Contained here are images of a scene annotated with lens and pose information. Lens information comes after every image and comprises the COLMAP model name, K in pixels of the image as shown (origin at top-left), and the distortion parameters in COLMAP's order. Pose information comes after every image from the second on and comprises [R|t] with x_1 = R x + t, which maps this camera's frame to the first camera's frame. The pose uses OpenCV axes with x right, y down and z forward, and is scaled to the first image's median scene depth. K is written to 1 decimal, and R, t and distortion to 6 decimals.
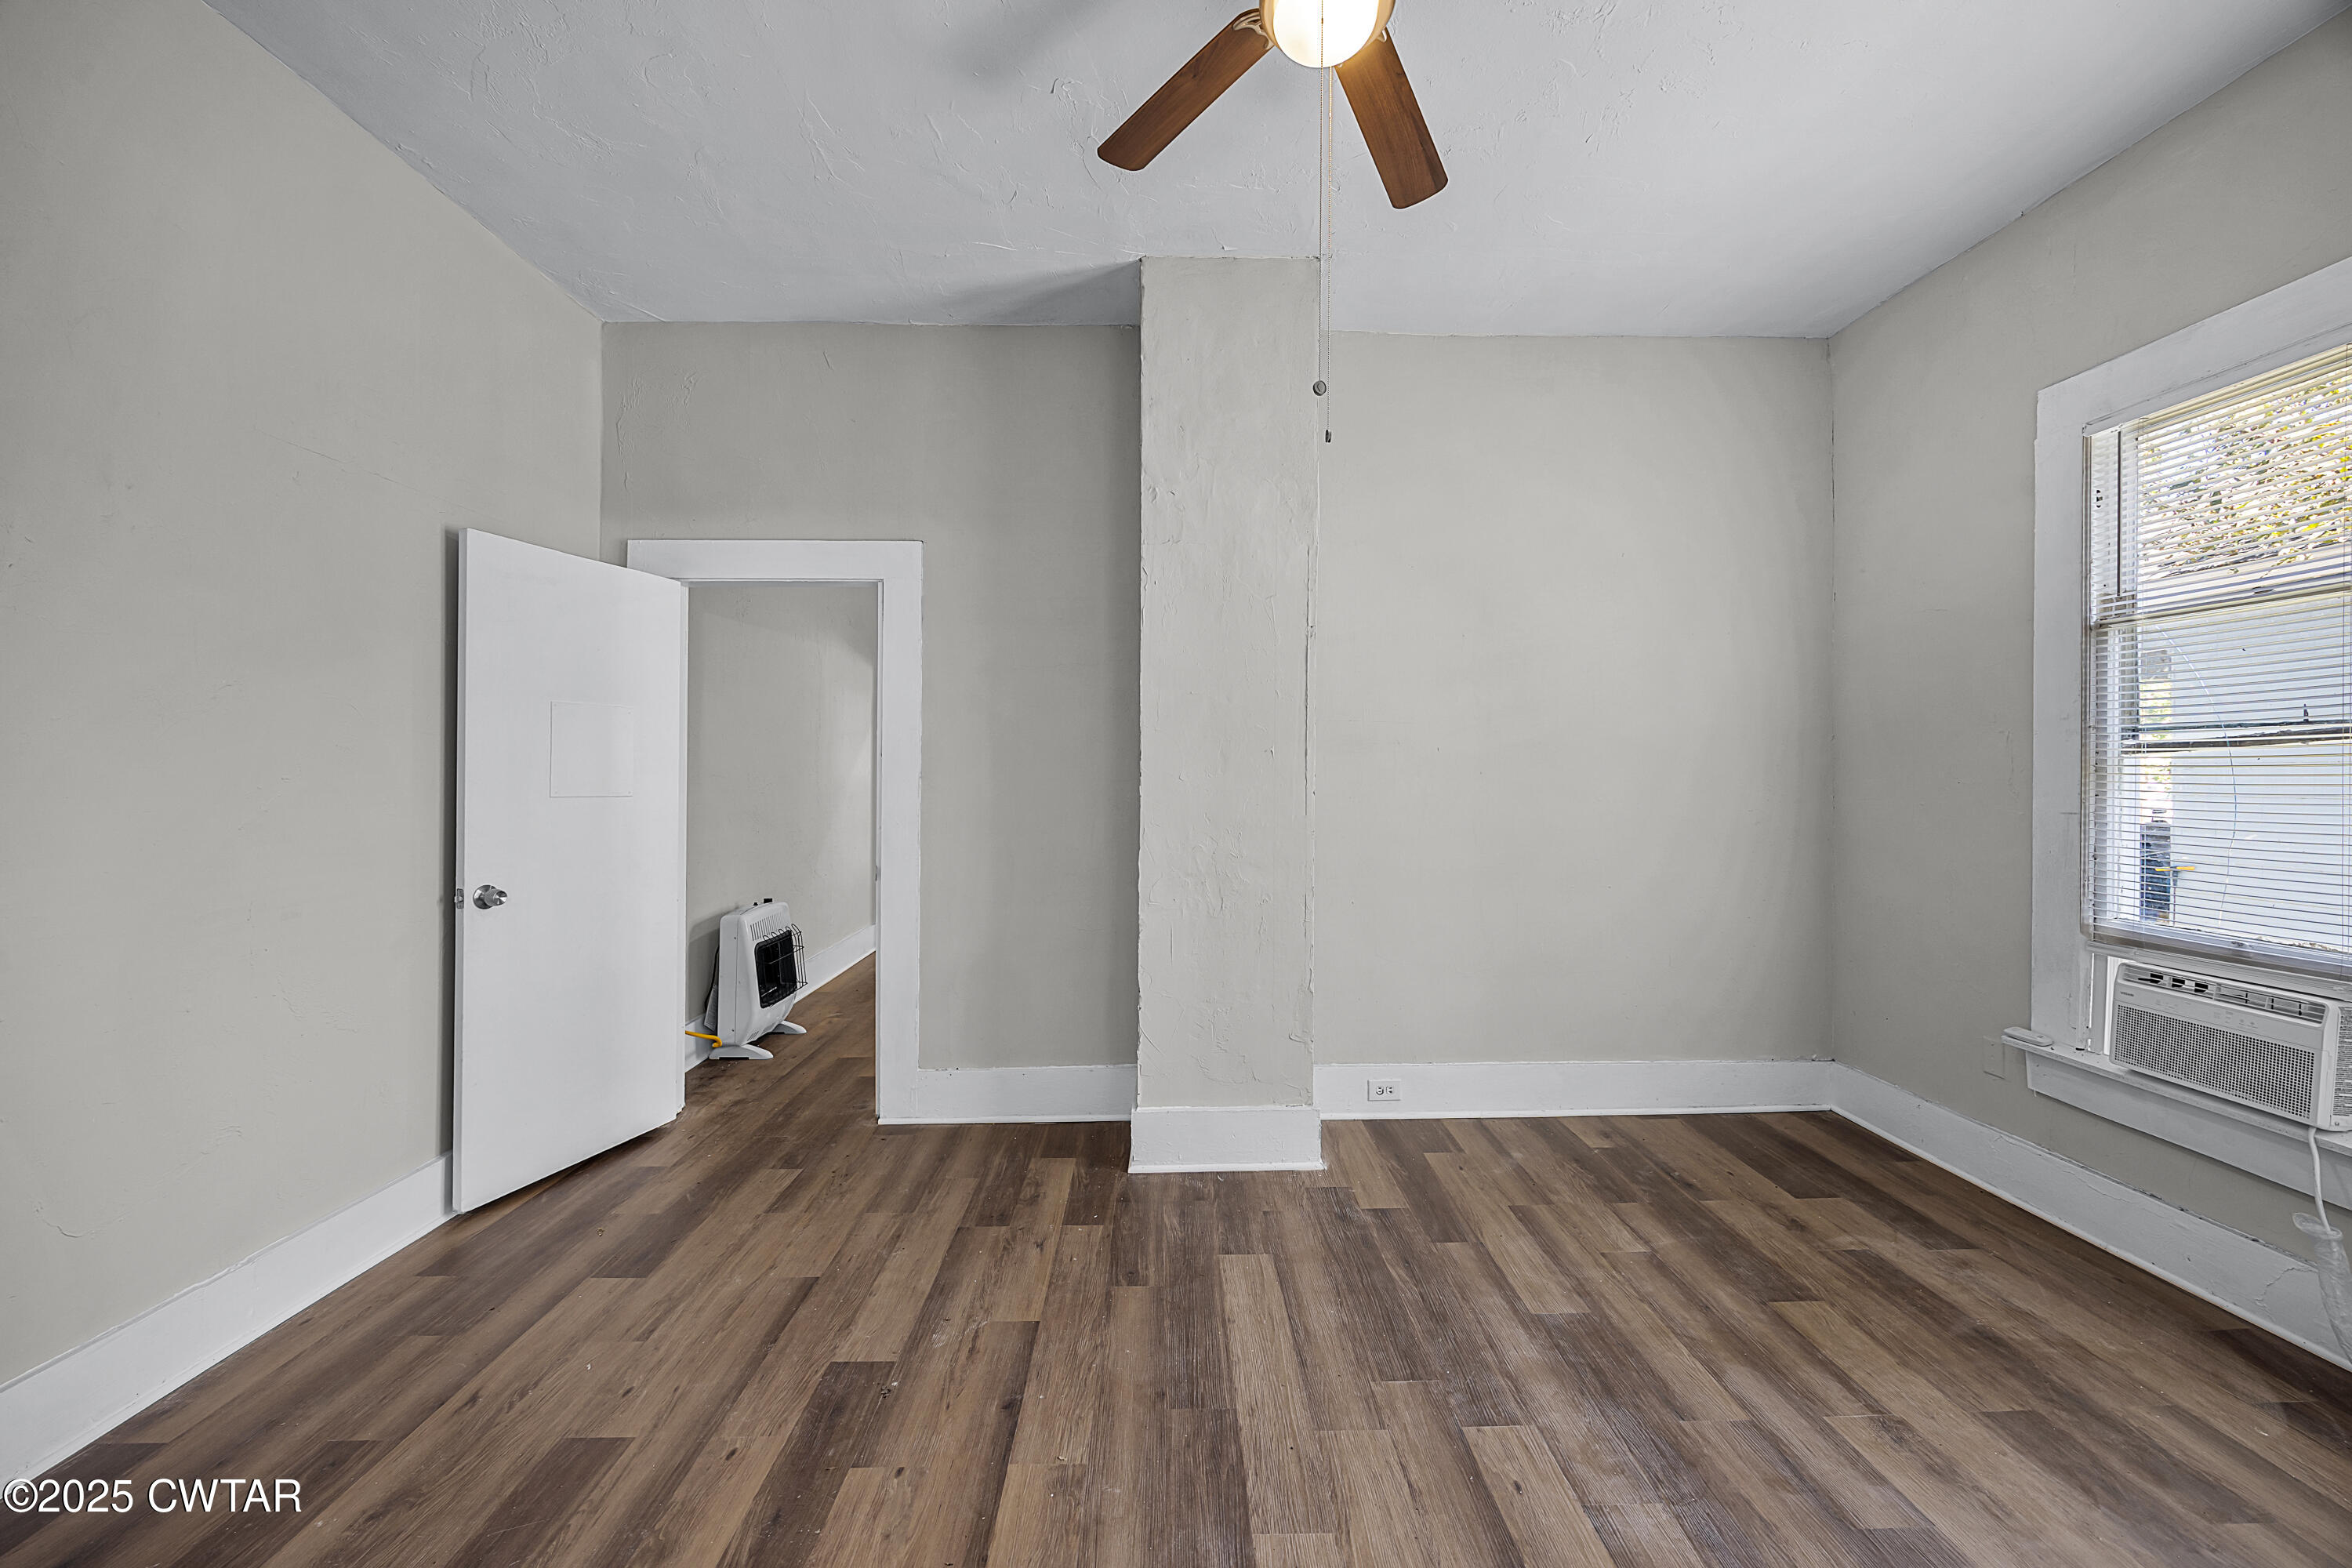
lens RADIAL K [[907.1, 0, 1194.8], [0, 907.1, 777.3], [0, 0, 1]] dist [0.000489, 0.000467]
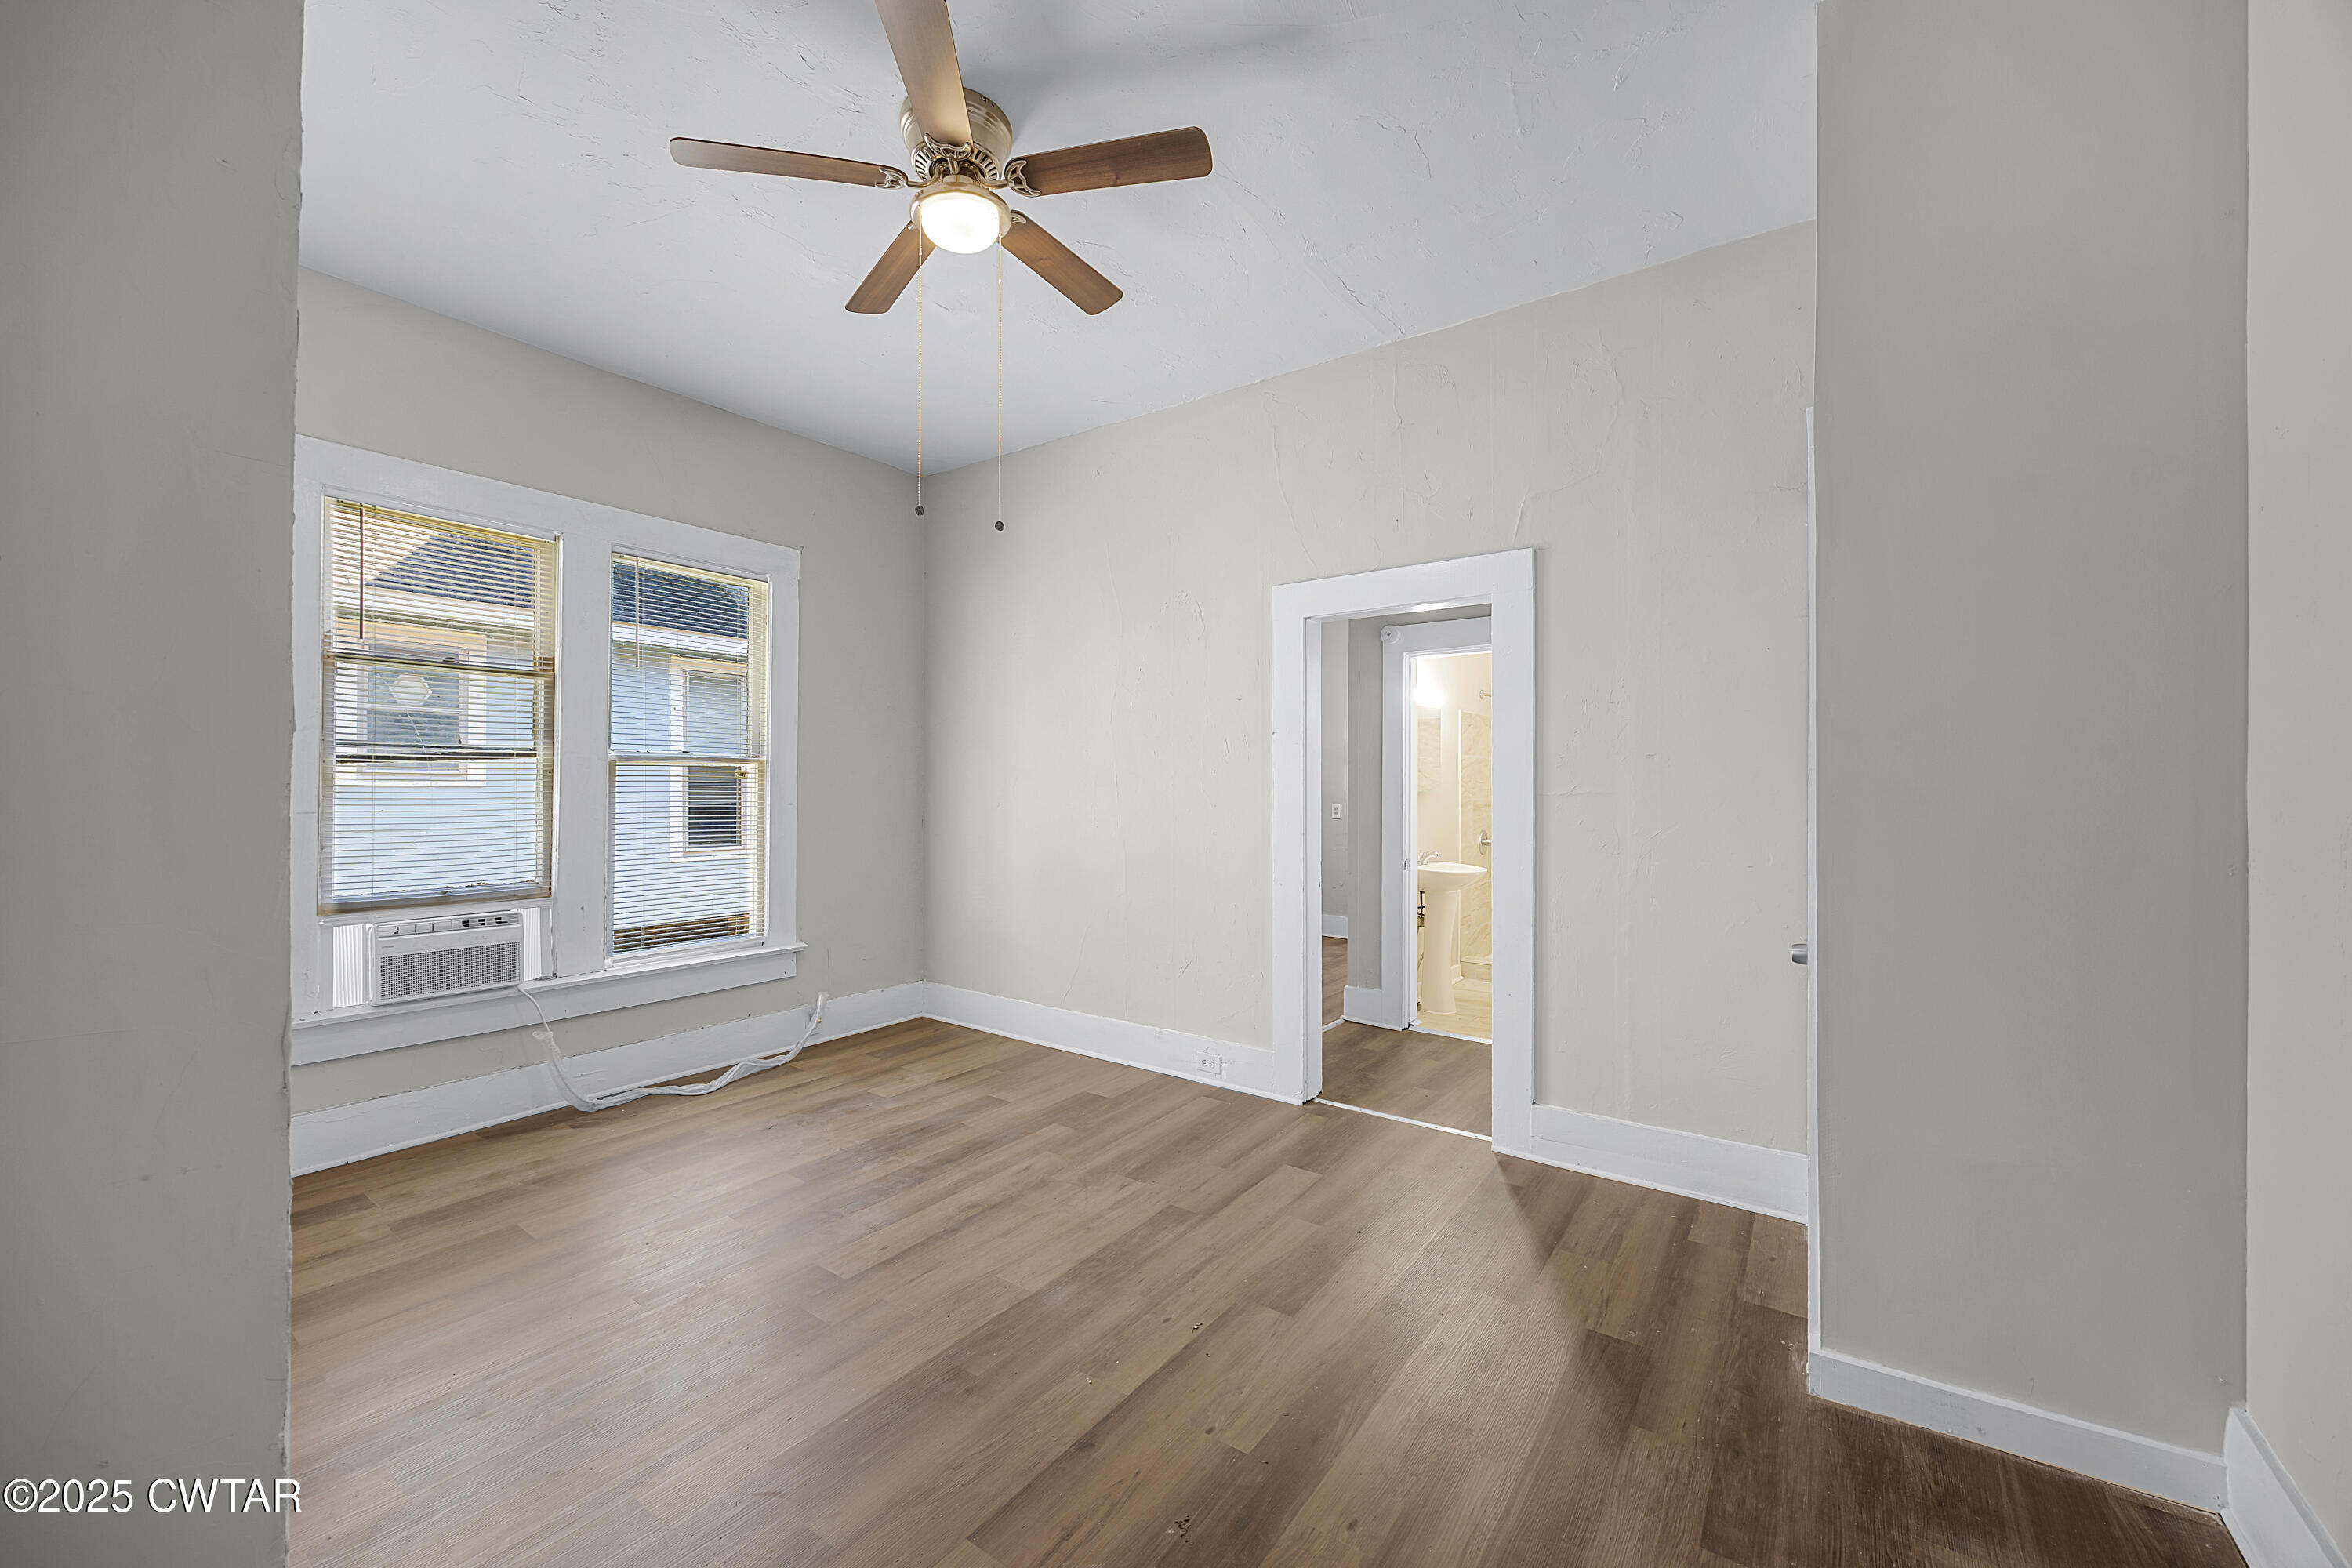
lens RADIAL K [[907.1, 0, 1183.5], [0, 907.1, 773.3], [0, 0, 1]] dist [0.000489, 0.000467]
pose [[-0.796126, 0.003185, 0.605123, -0.866864], [-0.002273, 0.999963, -0.008253, -0.004354], [-0.605127, -0.007946, -0.796089, 1.710345]]
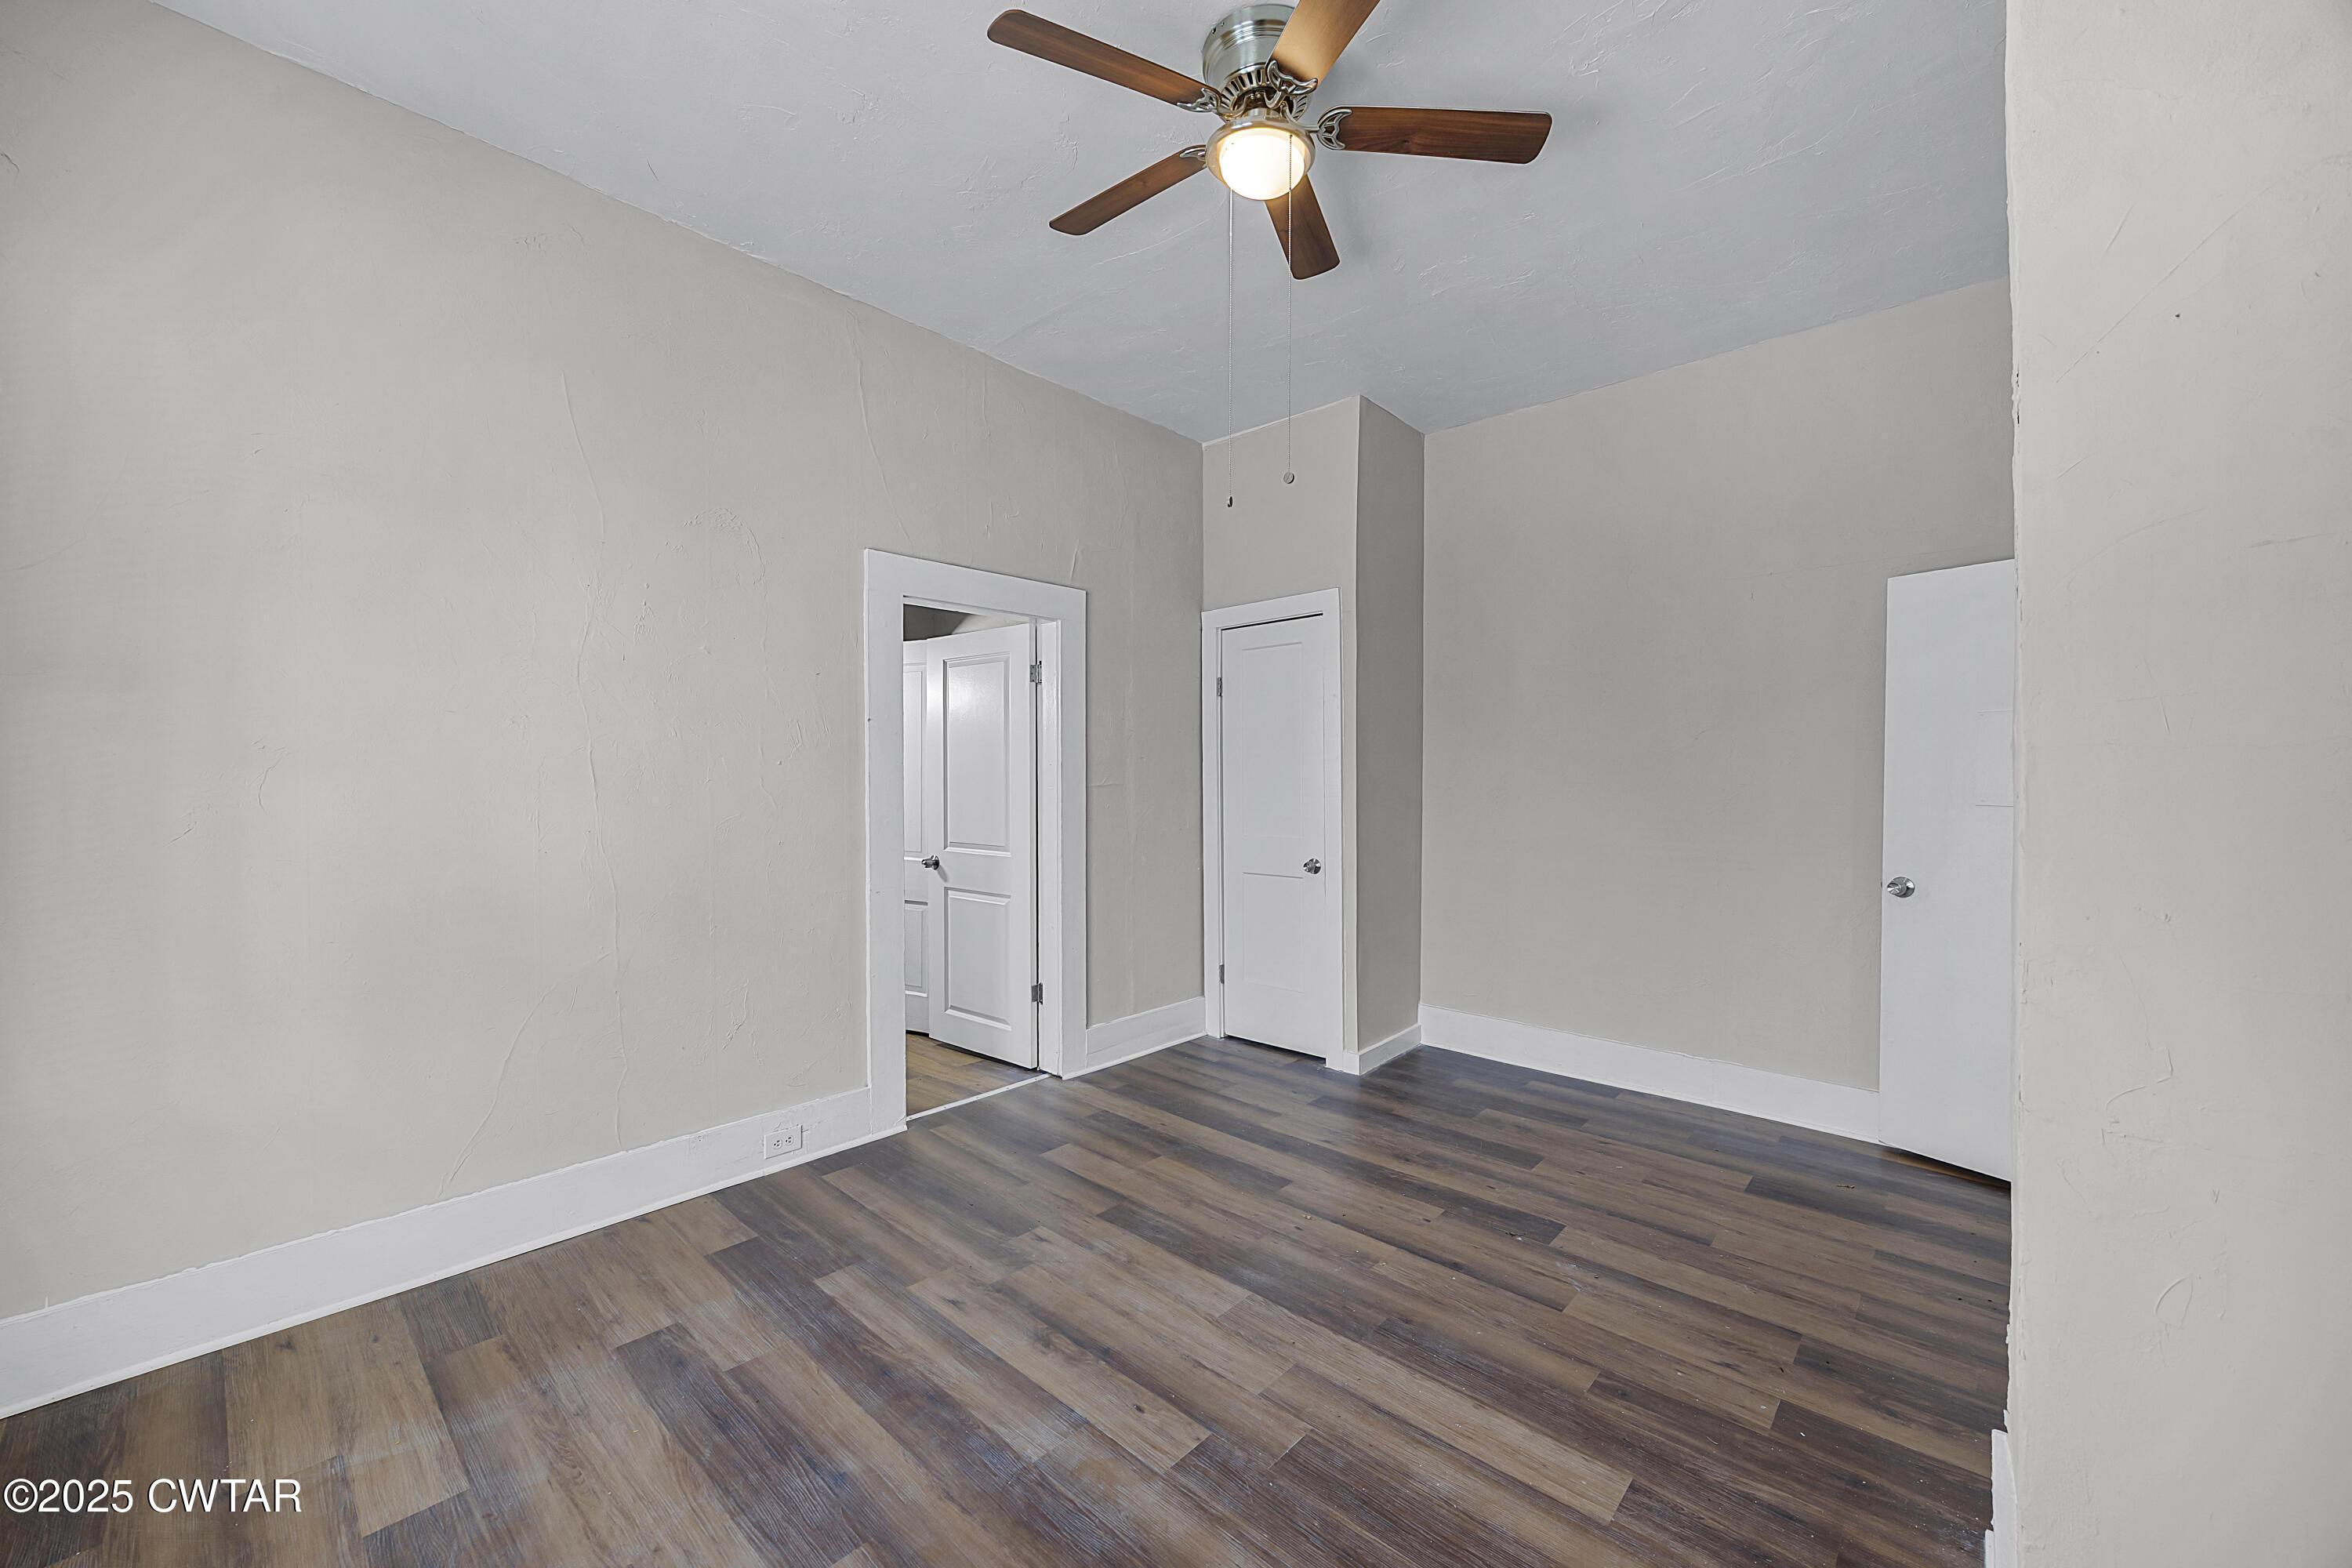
lens RADIAL K [[907.1, 0, 1180.6], [0, 907.1, 781.9], [0, 0, 1]] dist [0.000489, 0.000467]
pose [[-0.699825, 0.003448, -0.714306, 1.012219], [-0.006339, 0.999919, 0.011038, -0.017791], [0.714286, 0.012252, -0.699747, 1.632743]]
